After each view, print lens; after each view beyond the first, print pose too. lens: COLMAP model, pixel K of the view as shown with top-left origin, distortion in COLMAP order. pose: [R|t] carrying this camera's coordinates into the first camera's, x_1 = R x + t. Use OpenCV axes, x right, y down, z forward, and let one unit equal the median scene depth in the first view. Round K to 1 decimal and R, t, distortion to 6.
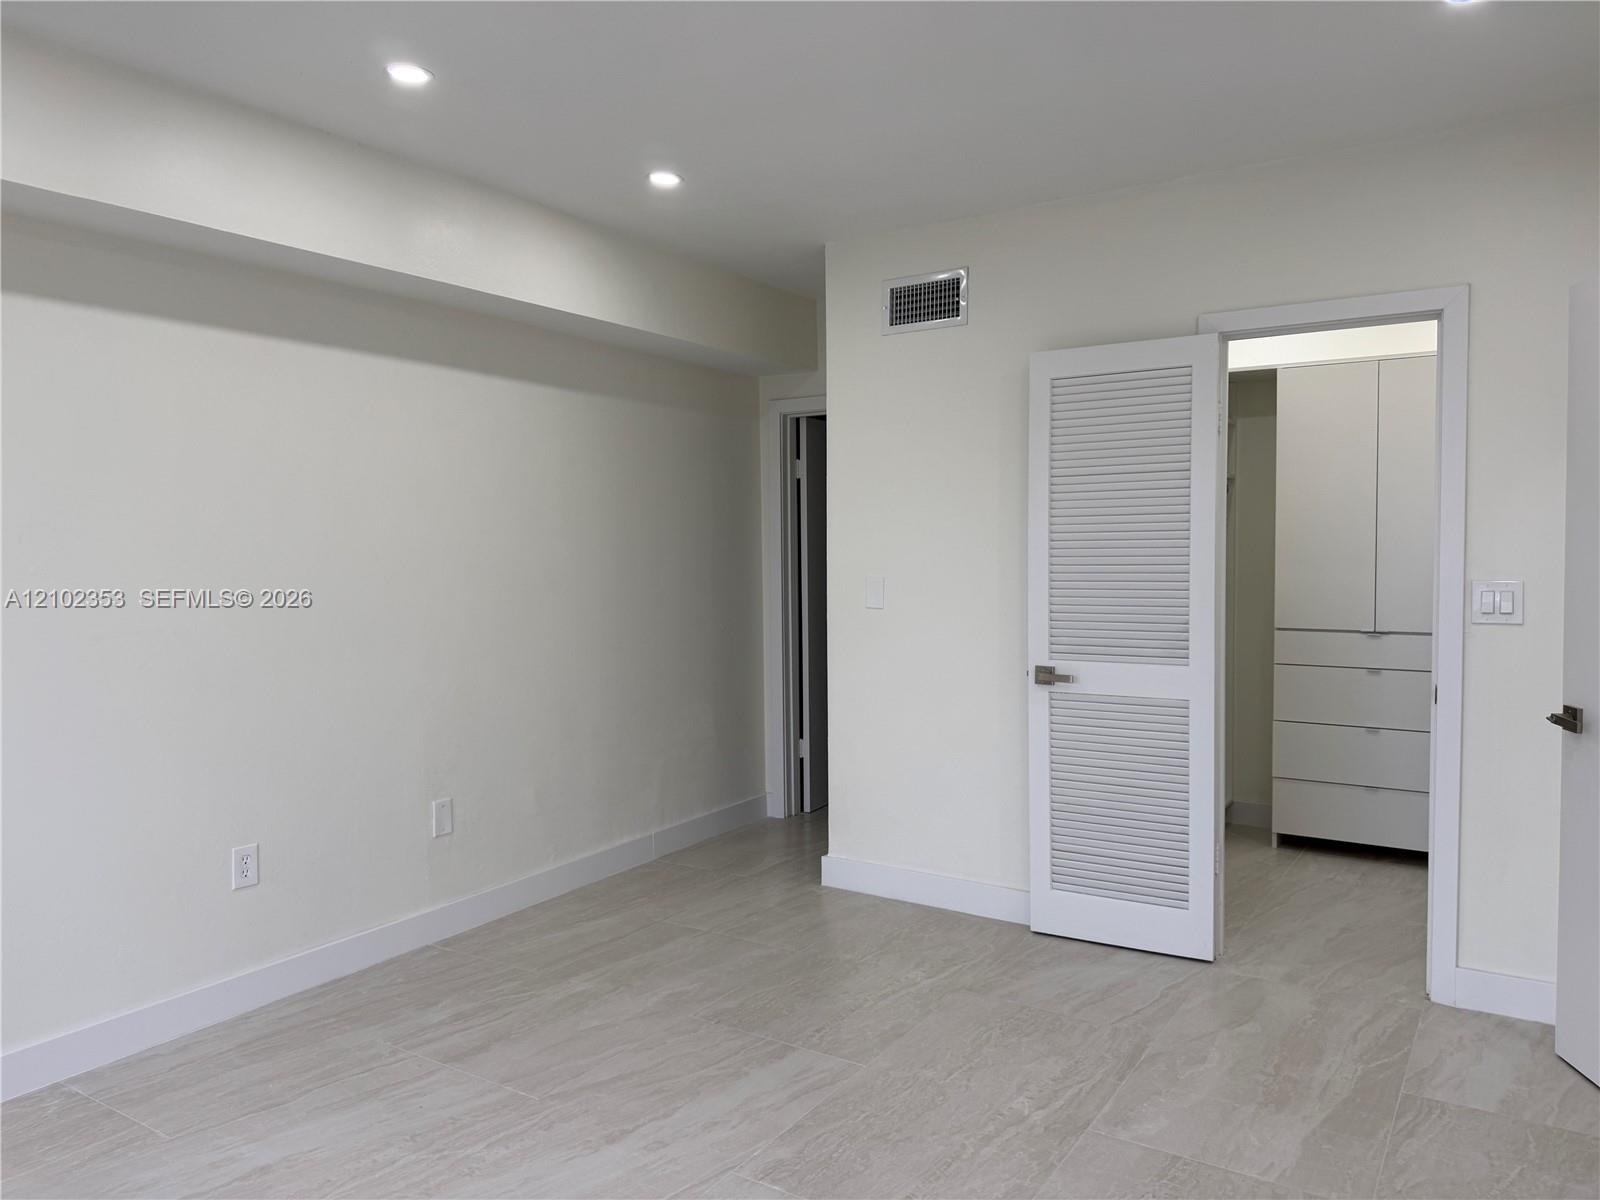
lens RADIAL K [[1135.7, 0, 800.0], [0, 1135.7, 600.0], [0, 0, 1]] dist [0.126425, -0.156302]
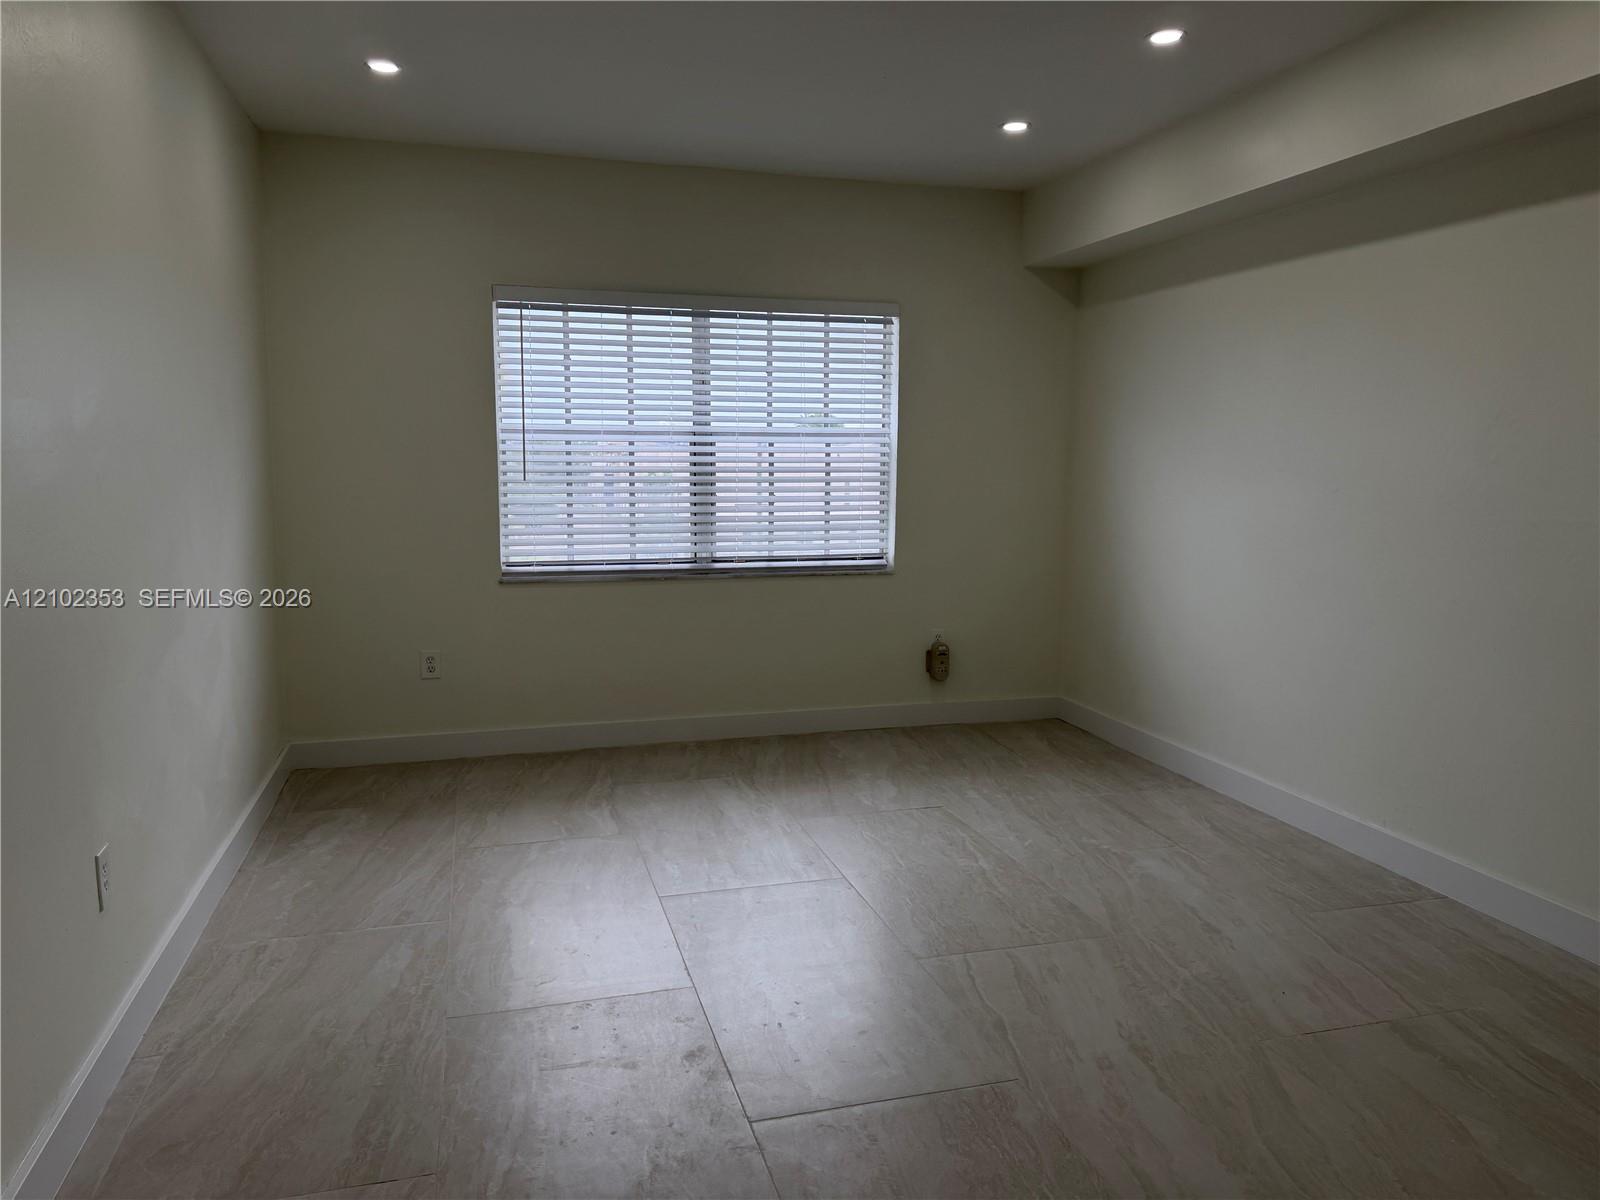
lens RADIAL K [[1135.7, 0, 800.0], [0, 1135.7, 600.0], [0, 0, 1]] dist [0.126425, -0.156302]
pose [[-0.662590, 0.103894, -0.741742, 0.885885], [-0.031741, 0.985548, 0.166398, -0.081932], [0.748310, 0.133797, -0.649716, 1.690804]]
